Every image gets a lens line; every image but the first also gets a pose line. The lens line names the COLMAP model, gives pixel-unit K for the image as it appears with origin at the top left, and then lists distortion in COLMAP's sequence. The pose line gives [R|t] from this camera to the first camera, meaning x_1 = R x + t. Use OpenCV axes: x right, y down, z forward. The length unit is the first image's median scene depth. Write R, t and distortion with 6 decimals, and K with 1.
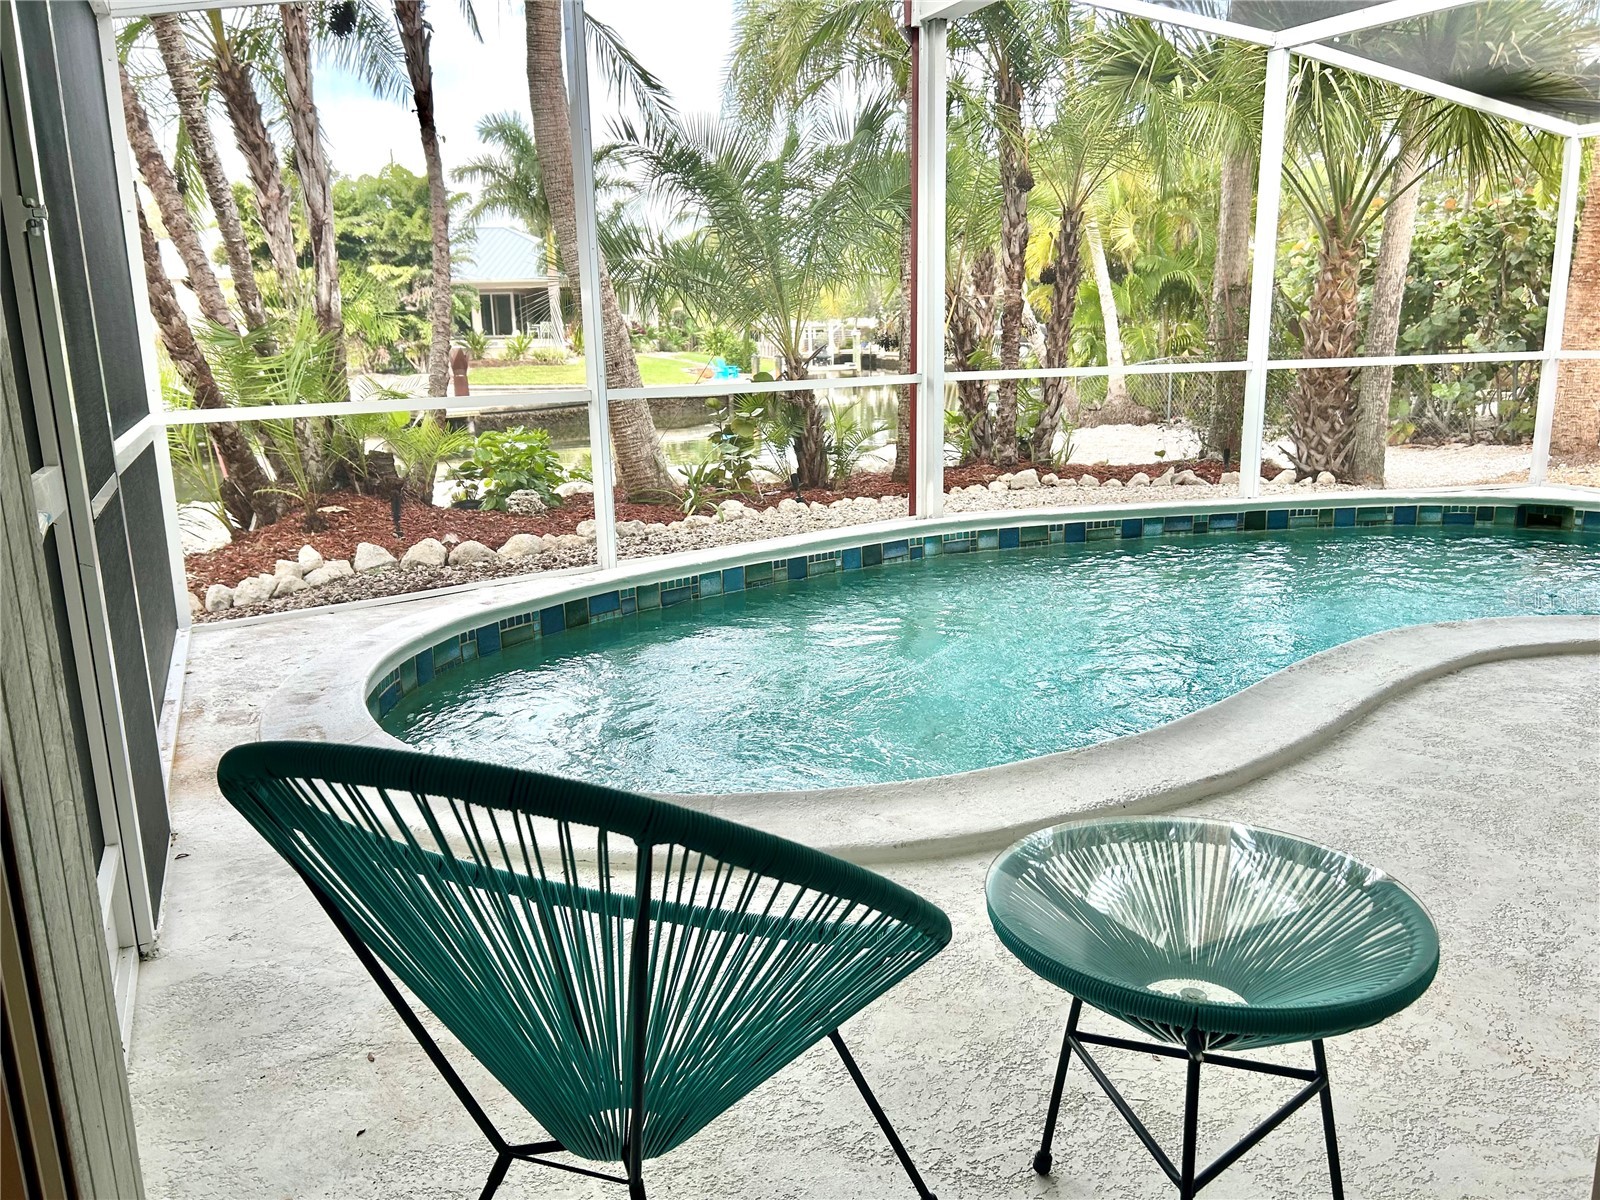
lens RADIAL K [[1239.6, 0, 804.6], [0, 1239.6, 637.6], [0, 0, 1]] dist [0.010462, -0.008737]
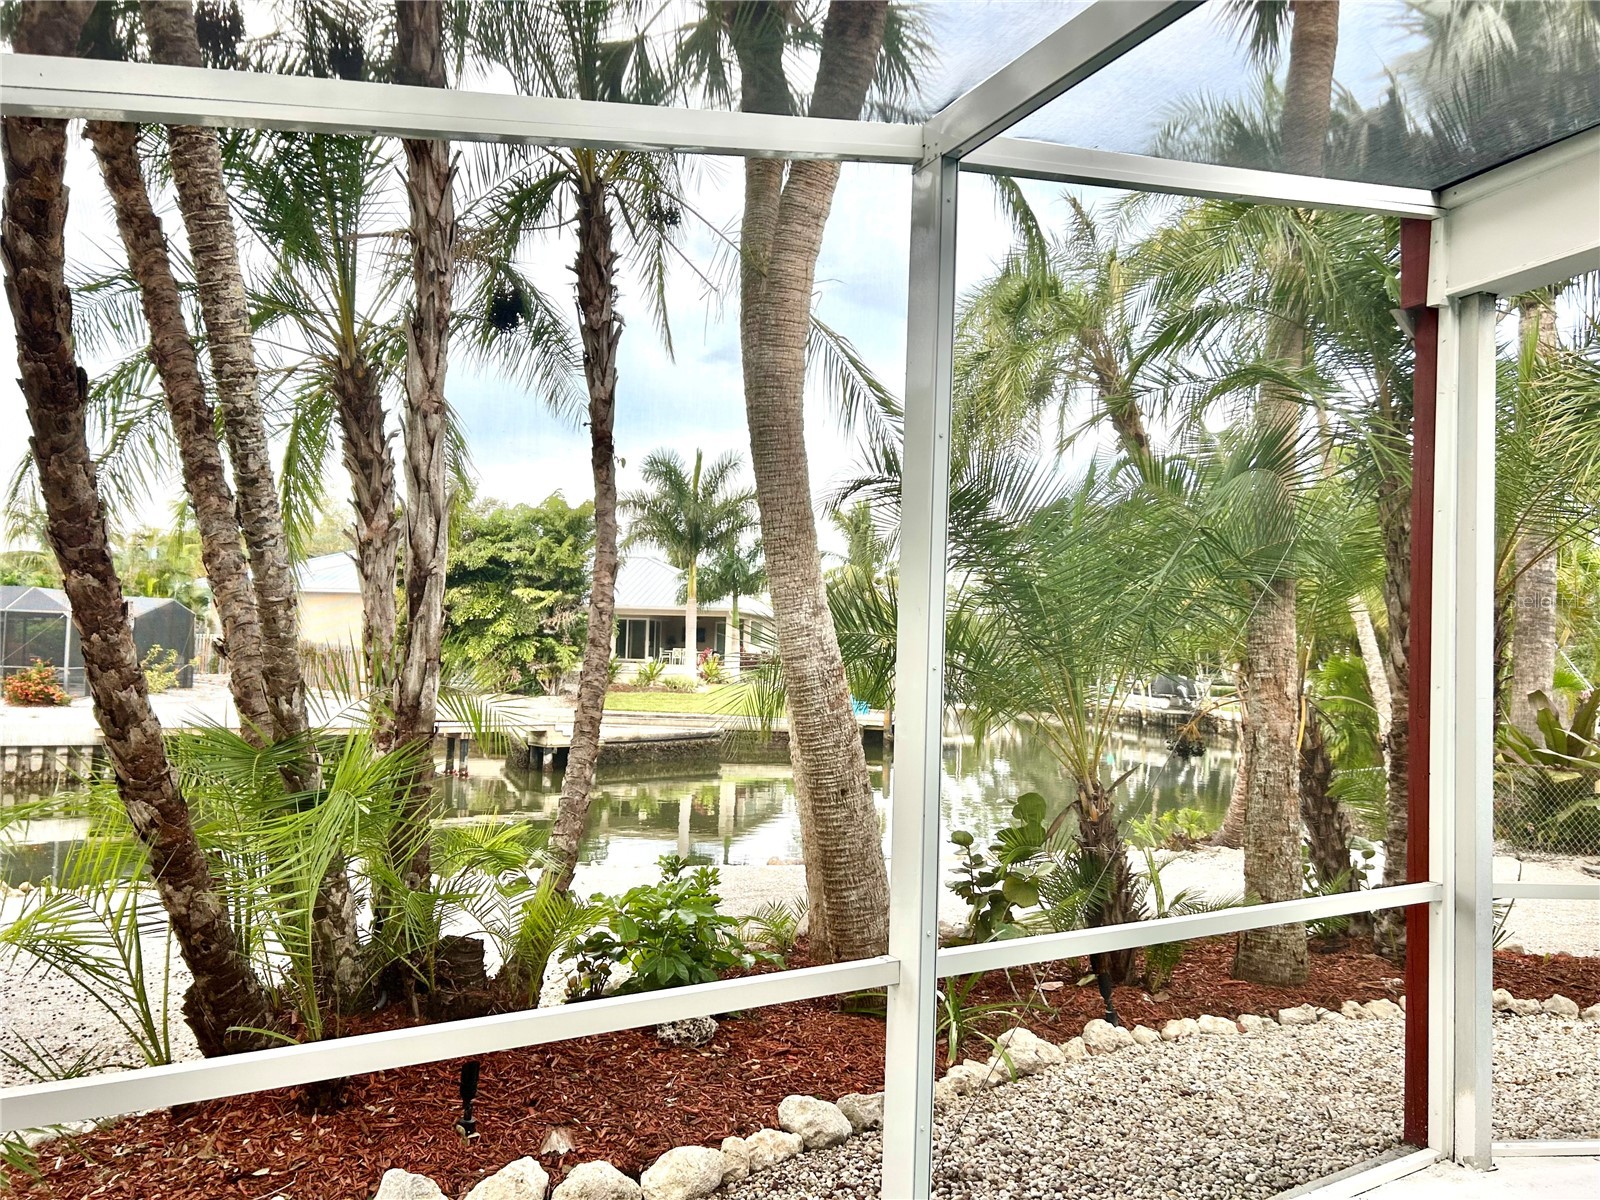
lens RADIAL K [[1236.8, 0, 800.0], [0, 1236.8, 600.0], [0, 0, 1]] dist [0.007066, -0.005452]
pose [[0.994068, 0.046431, -0.098351, -0.111257], [-0.072637, 0.956481, -0.282610, -0.127831], [0.080949, 0.288078, 0.954180, 0.340738]]
